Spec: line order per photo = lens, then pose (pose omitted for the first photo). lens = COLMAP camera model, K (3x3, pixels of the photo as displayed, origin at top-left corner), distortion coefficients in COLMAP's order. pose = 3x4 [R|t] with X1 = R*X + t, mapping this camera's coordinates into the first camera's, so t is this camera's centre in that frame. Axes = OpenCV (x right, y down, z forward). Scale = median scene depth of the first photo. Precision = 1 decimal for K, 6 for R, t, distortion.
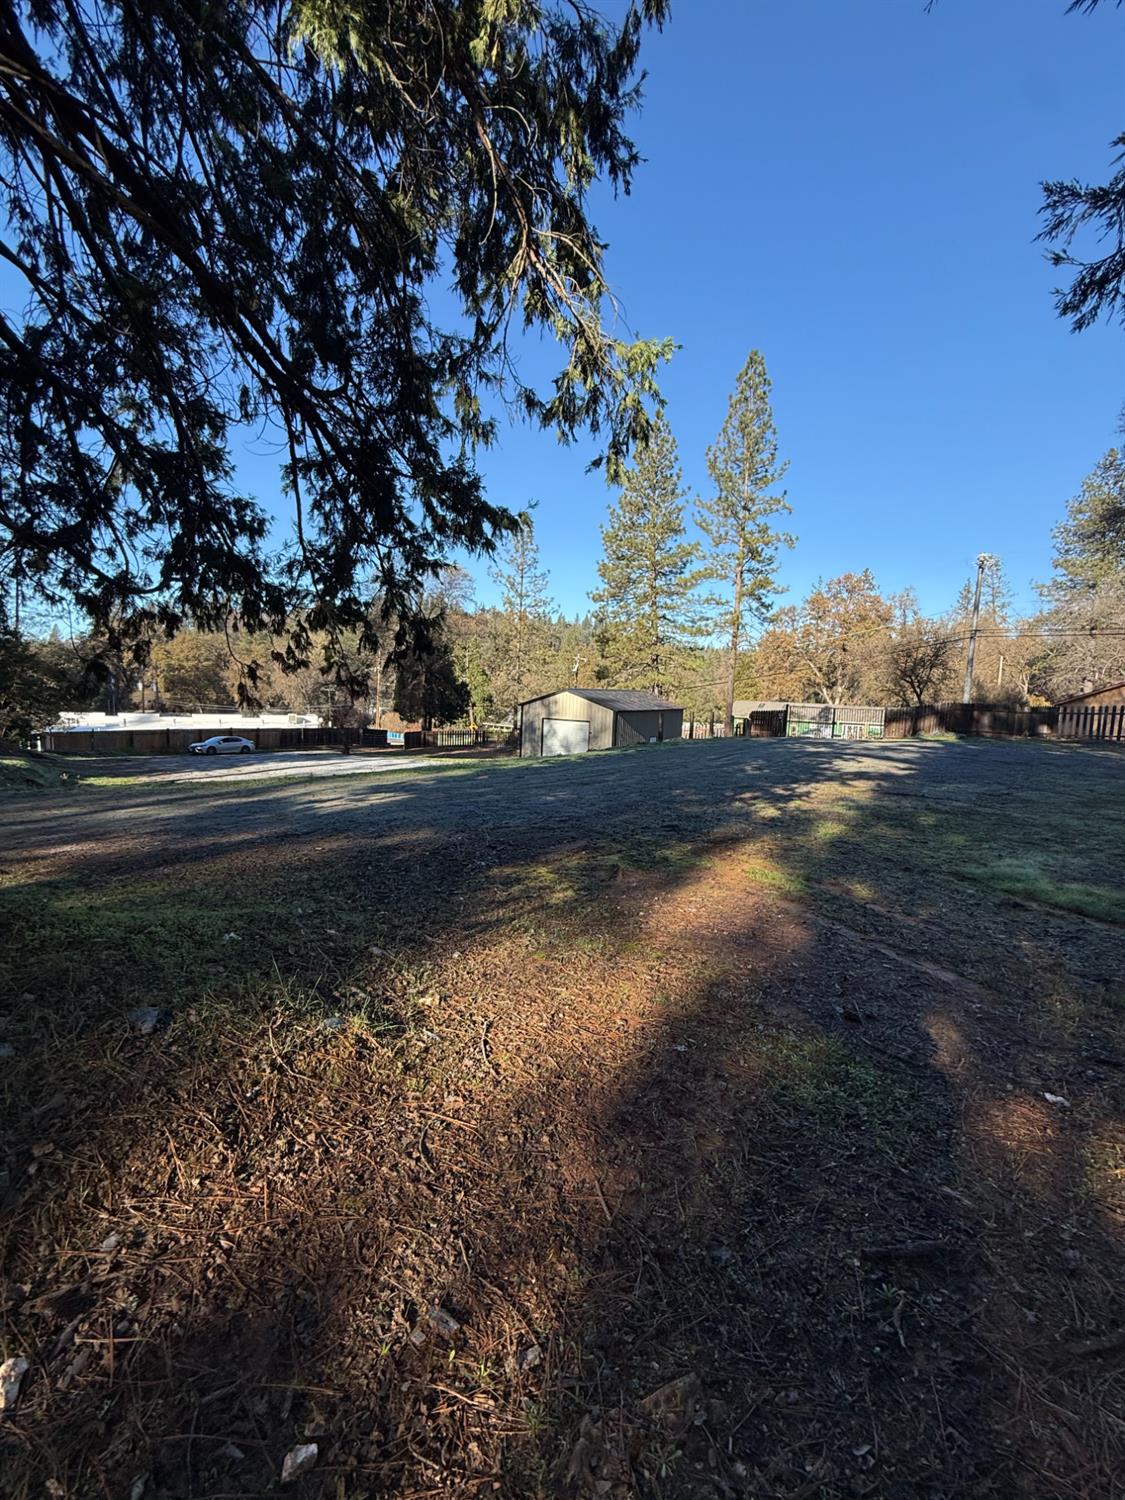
lens RADIAL K [[594.4, 0, 562.2], [0, 594.4, 746.7], [0, 0, 1]] dist [0.000573, -0.000323]
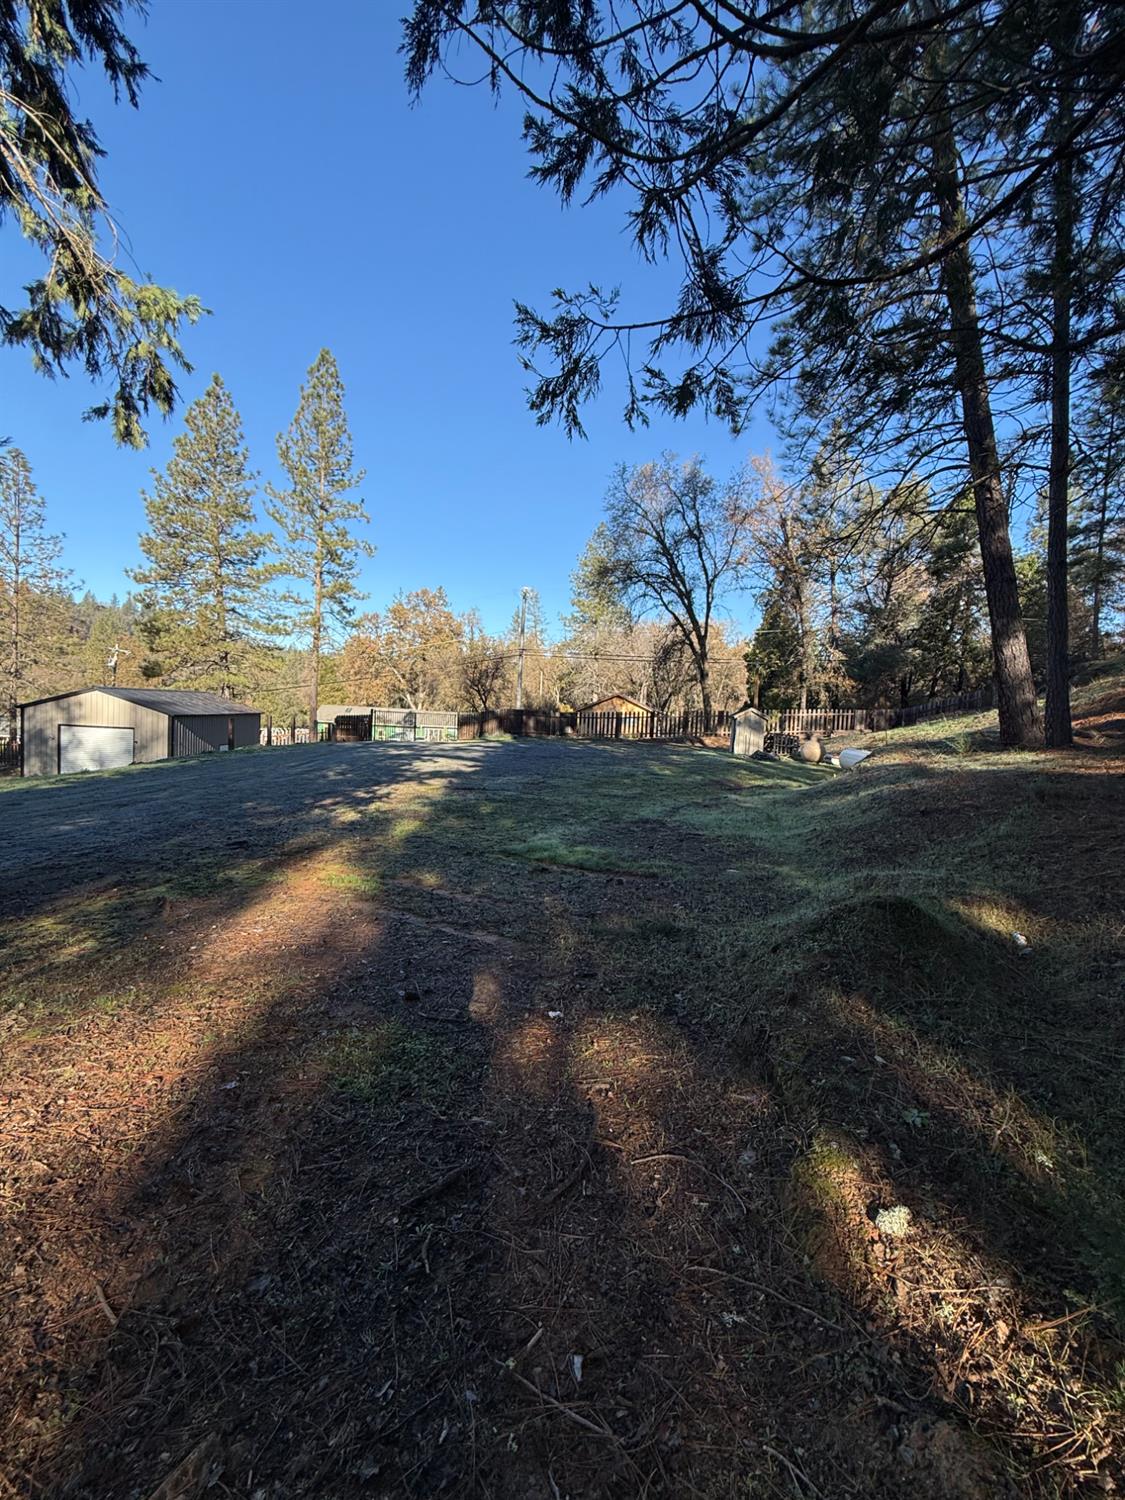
lens RADIAL K [[594.4, 0, 561.4], [0, 594.4, 747.1], [0, 0, 1]] dist [0.000573, -0.000323]
pose [[0.788069, -0.031916, 0.614759, 0.029232], [0.036338, 0.999326, 0.005299, 0.001920], [-0.614513, 0.018163, 0.788698, -0.019687]]
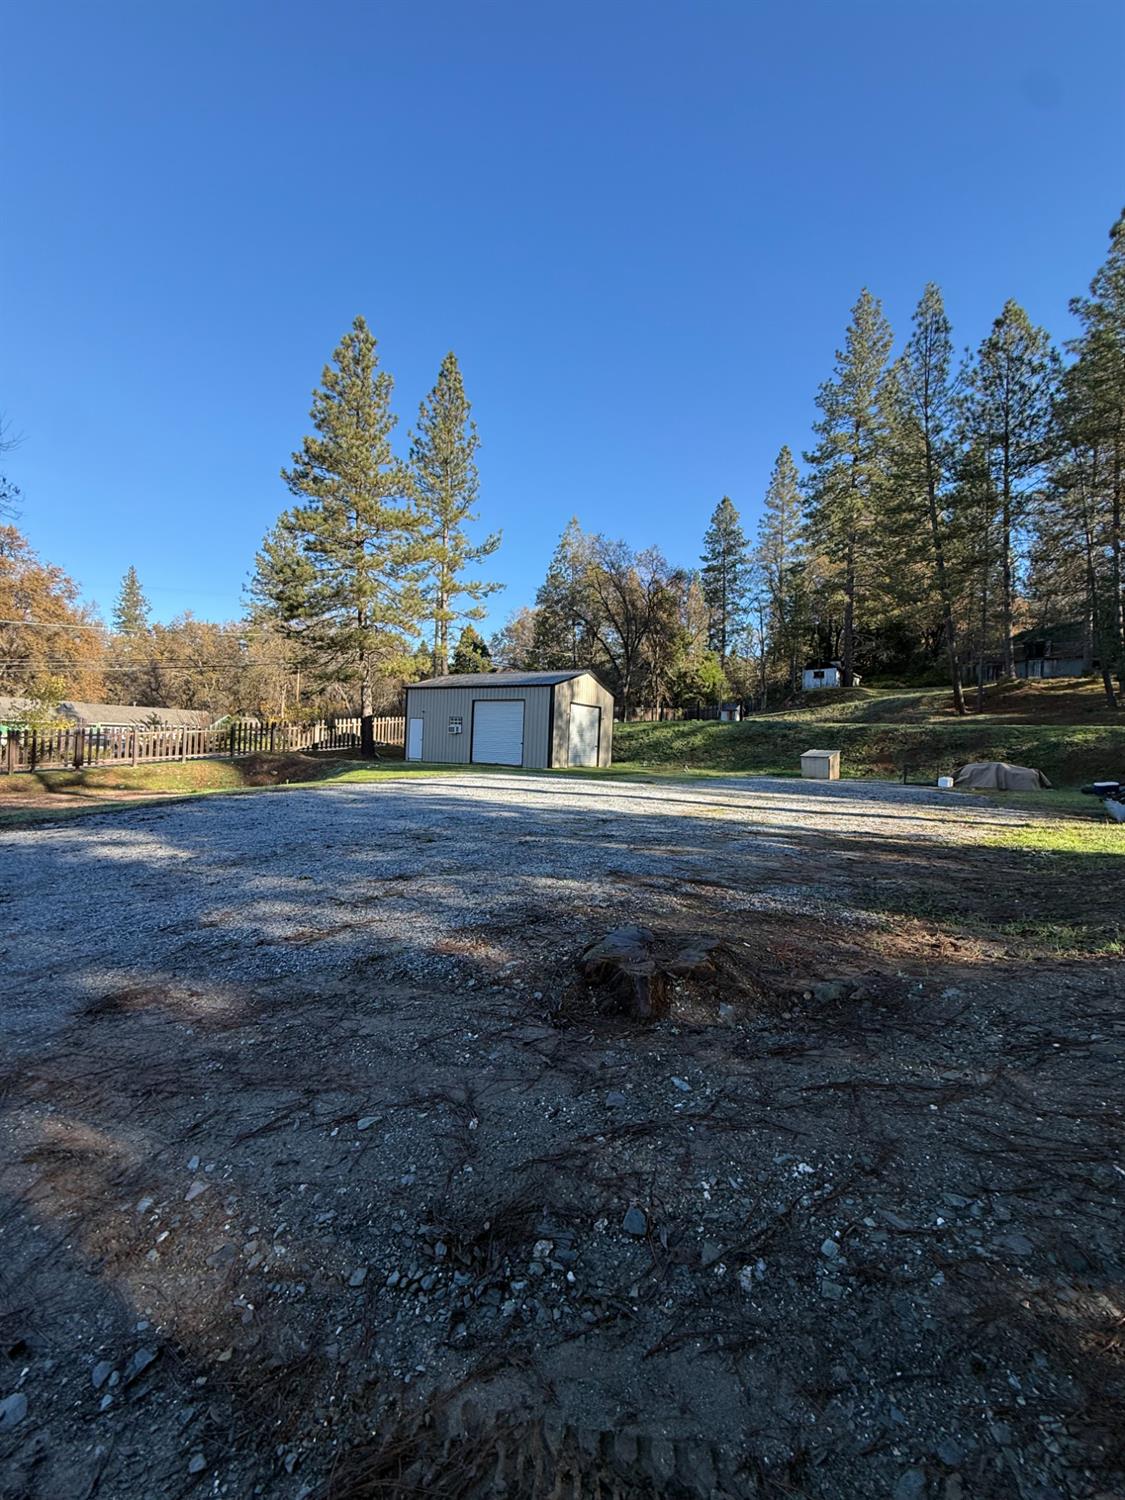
lens RADIAL K [[594.4, 0, 563.2], [0, 594.4, 747.9], [0, 0, 1]] dist [0.000573, -0.000323]
pose [[-0.037534, -0.039257, 0.998524, -4.566249], [0.056345, 0.997555, 0.041337, -0.087624], [-0.997706, 0.057814, -0.035230, 5.427181]]
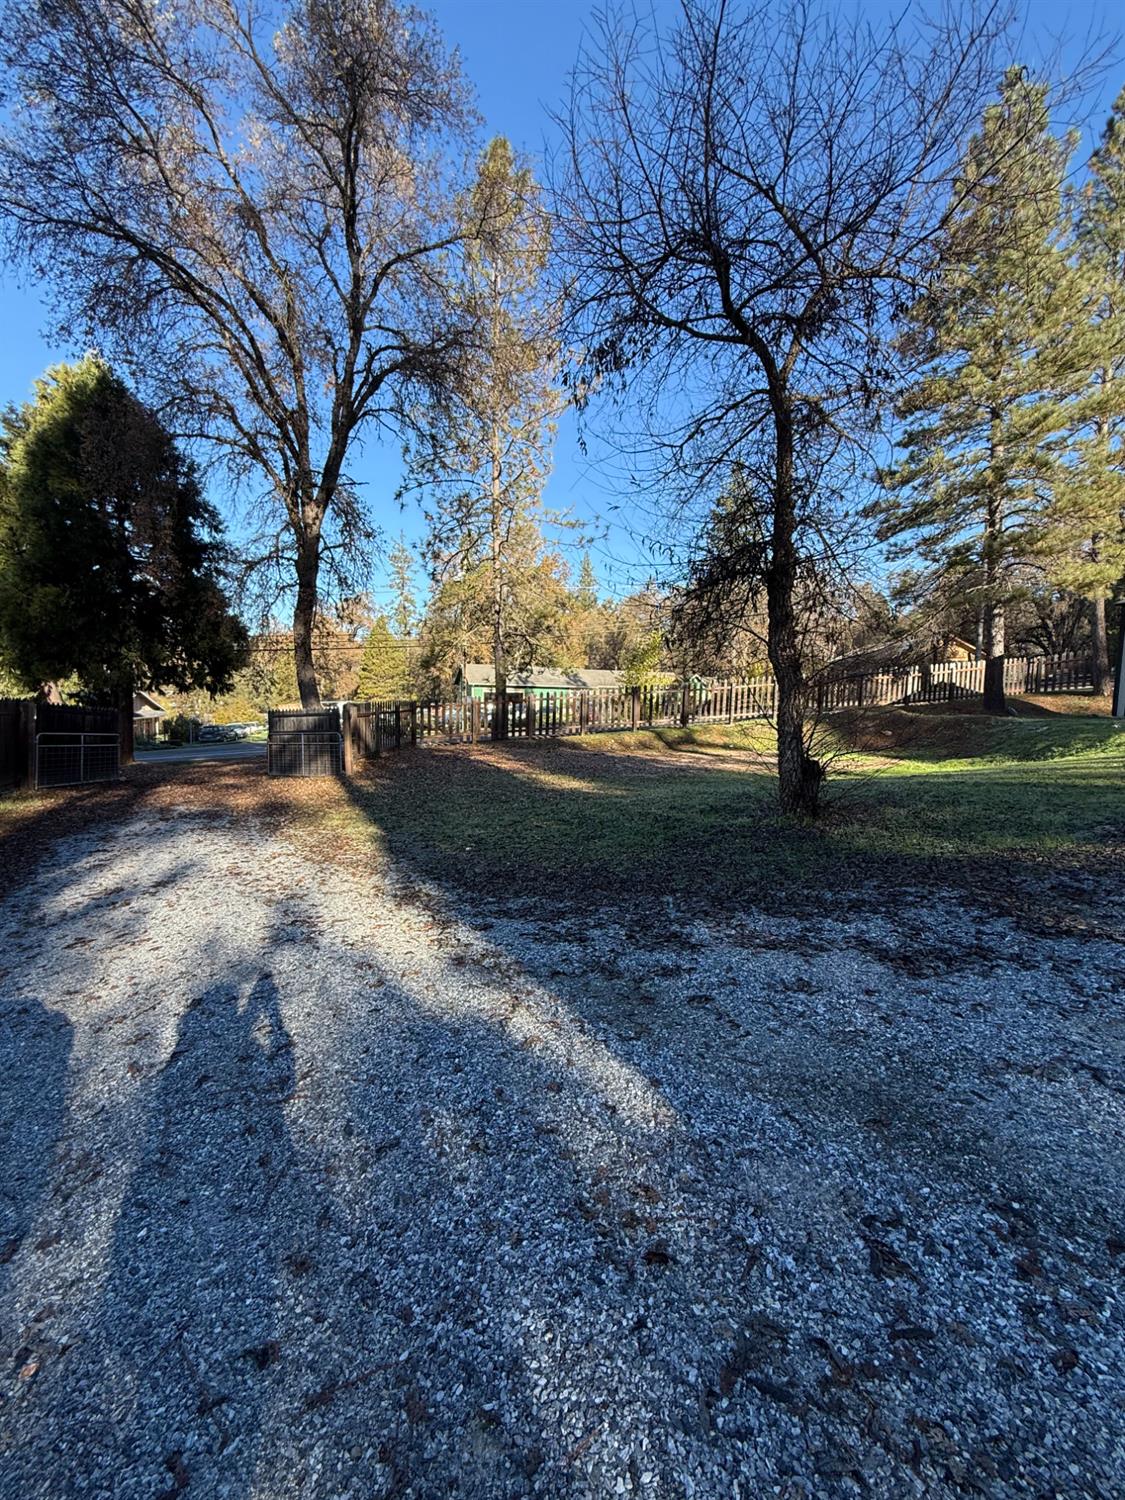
lens RADIAL K [[594.4, 0, 562.6], [0, 594.4, 747.3], [0, 0, 1]] dist [0.000573, -0.000323]
pose [[0.552574, -0.094794, 0.828056, -3.957067], [0.079362, 0.994981, 0.060943, -0.124436], [-0.829677, 0.032041, 0.557324, 7.264496]]
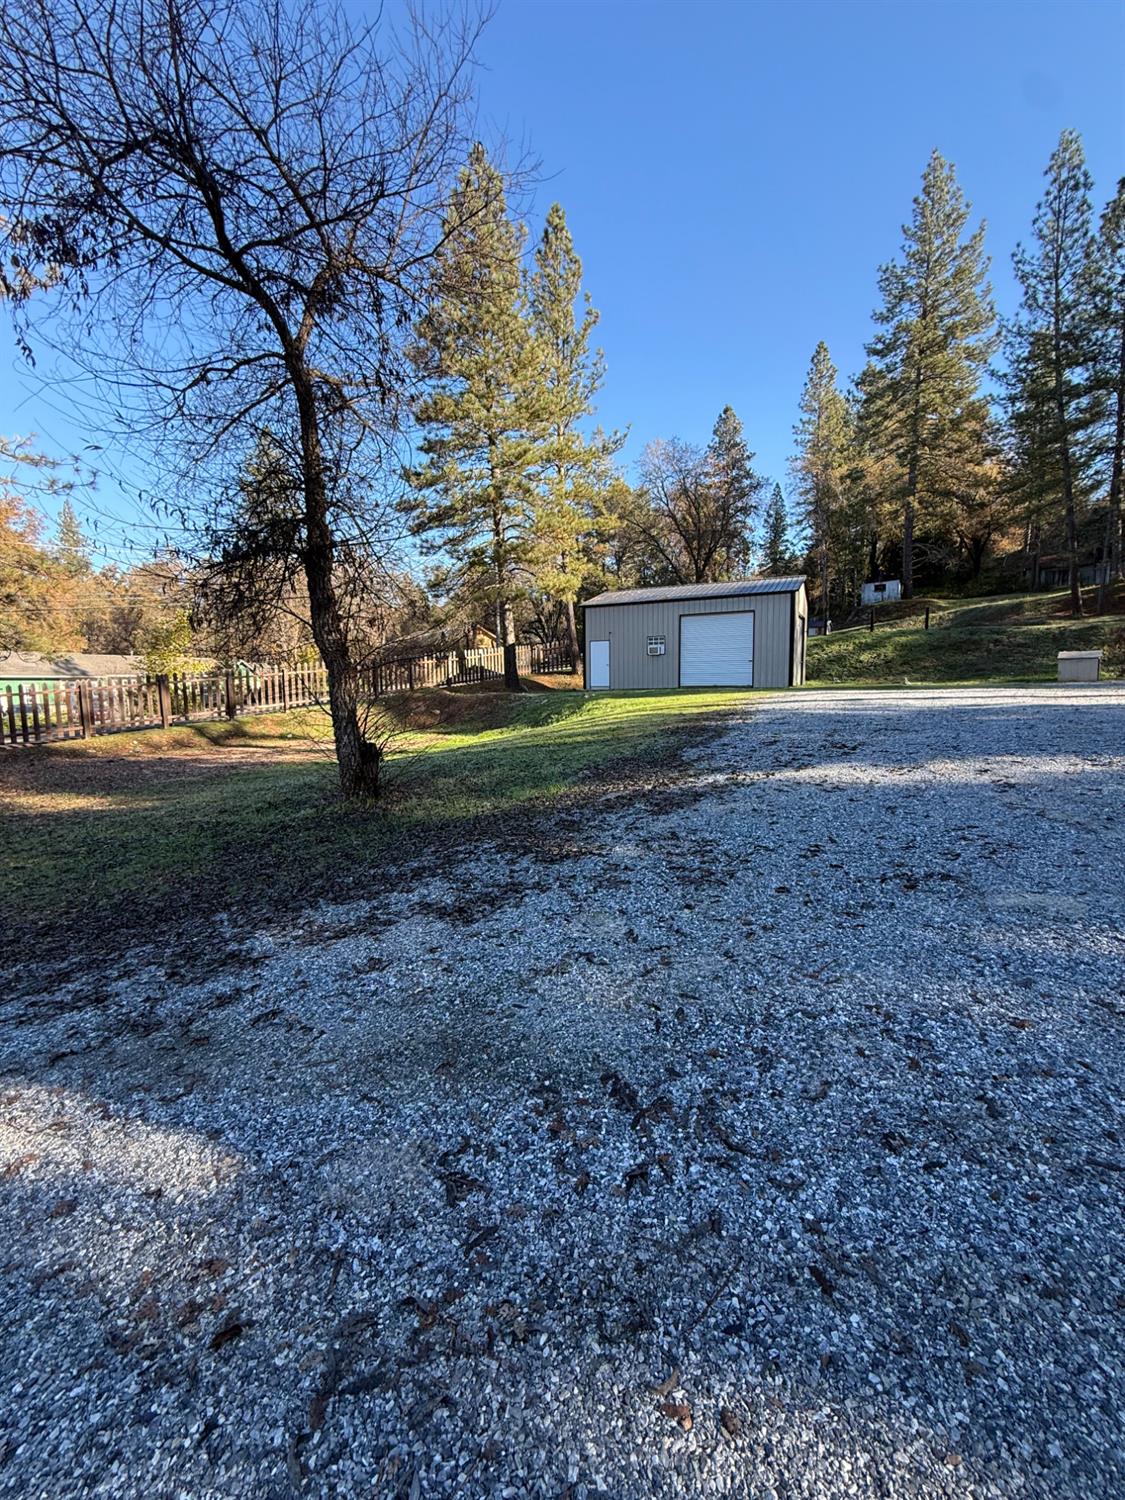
lens RADIAL K [[594.4, 0, 561.6], [0, 594.4, 746.9], [0, 0, 1]] dist [0.000573, -0.000323]
pose [[-0.122387, -0.138715, 0.982741, -3.944442], [0.104182, 0.982919, 0.151714, -0.122005], [-0.986999, 0.120952, -0.105845, 7.254523]]
